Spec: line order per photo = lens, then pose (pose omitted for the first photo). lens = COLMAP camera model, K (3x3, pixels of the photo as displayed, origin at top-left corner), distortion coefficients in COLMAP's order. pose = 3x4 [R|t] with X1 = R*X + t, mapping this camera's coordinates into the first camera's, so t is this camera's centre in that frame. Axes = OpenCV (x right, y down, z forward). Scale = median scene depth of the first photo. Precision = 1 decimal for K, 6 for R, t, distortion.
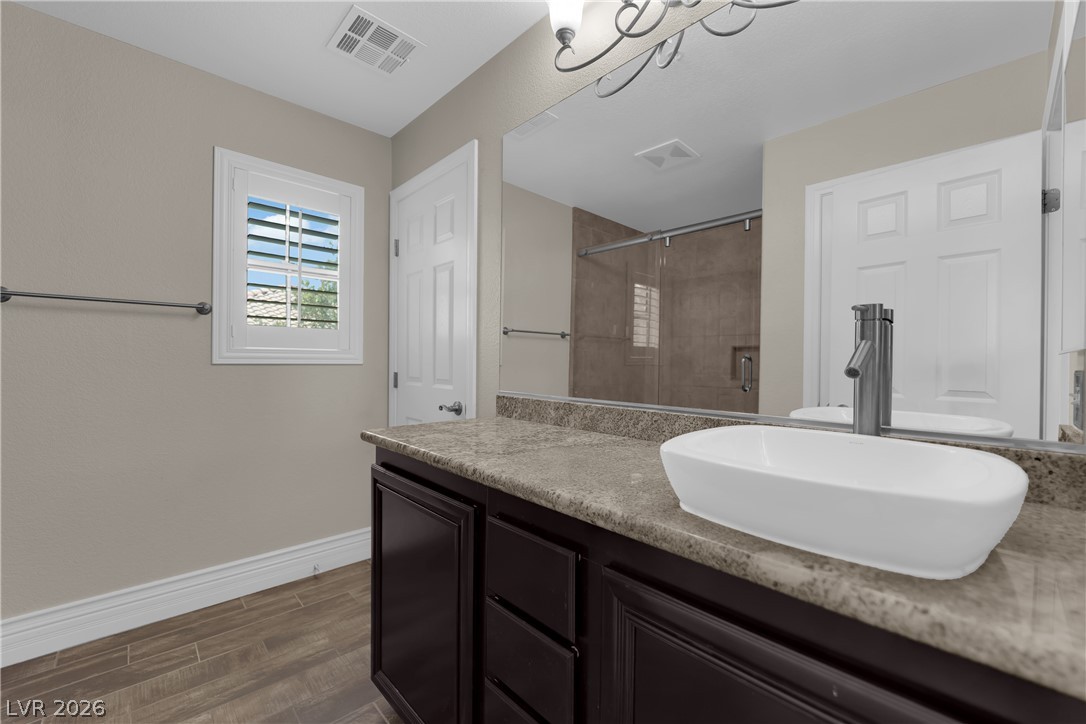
lens RADIAL K [[438.5, 0, 538.7], [0, 438.5, 361.4], [0, 0, 1]] dist [-0.008580, -0.003640]
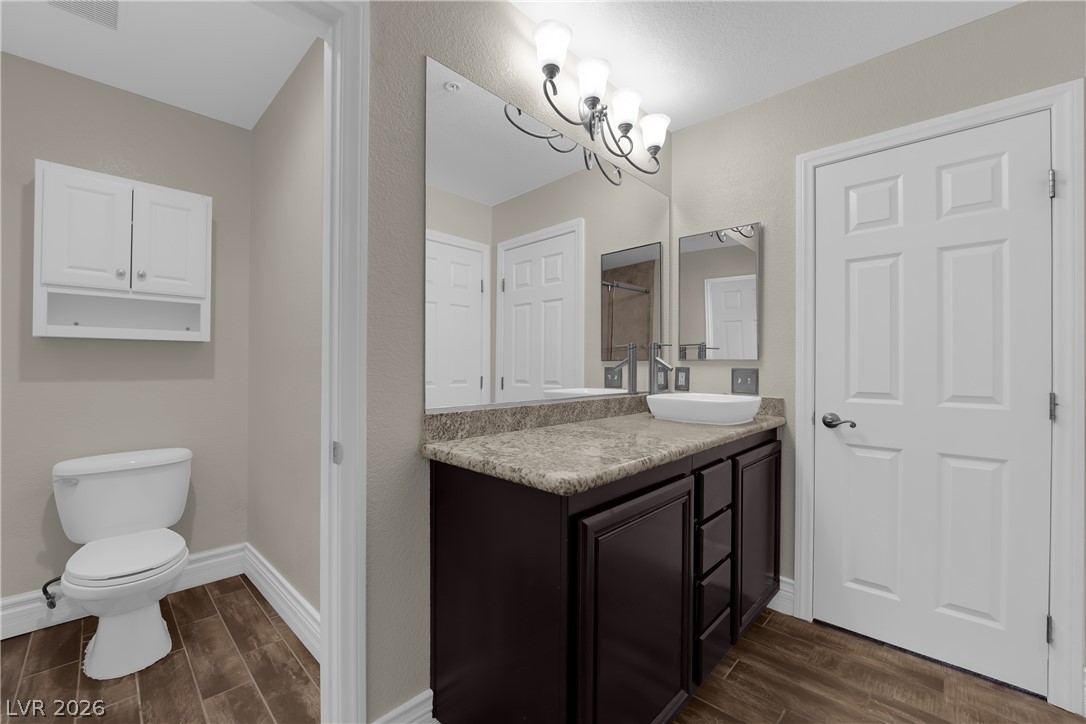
lens RADIAL K [[438.5, 0, 538.8], [0, 438.5, 364.1], [0, 0, 1]] dist [-0.008580, -0.003640]
pose [[-0.042028, -0.006745, 0.999094, -0.955427], [0.002267, 0.999974, 0.006846, -0.011163], [-0.999114, 0.002553, -0.042012, 0.995506]]
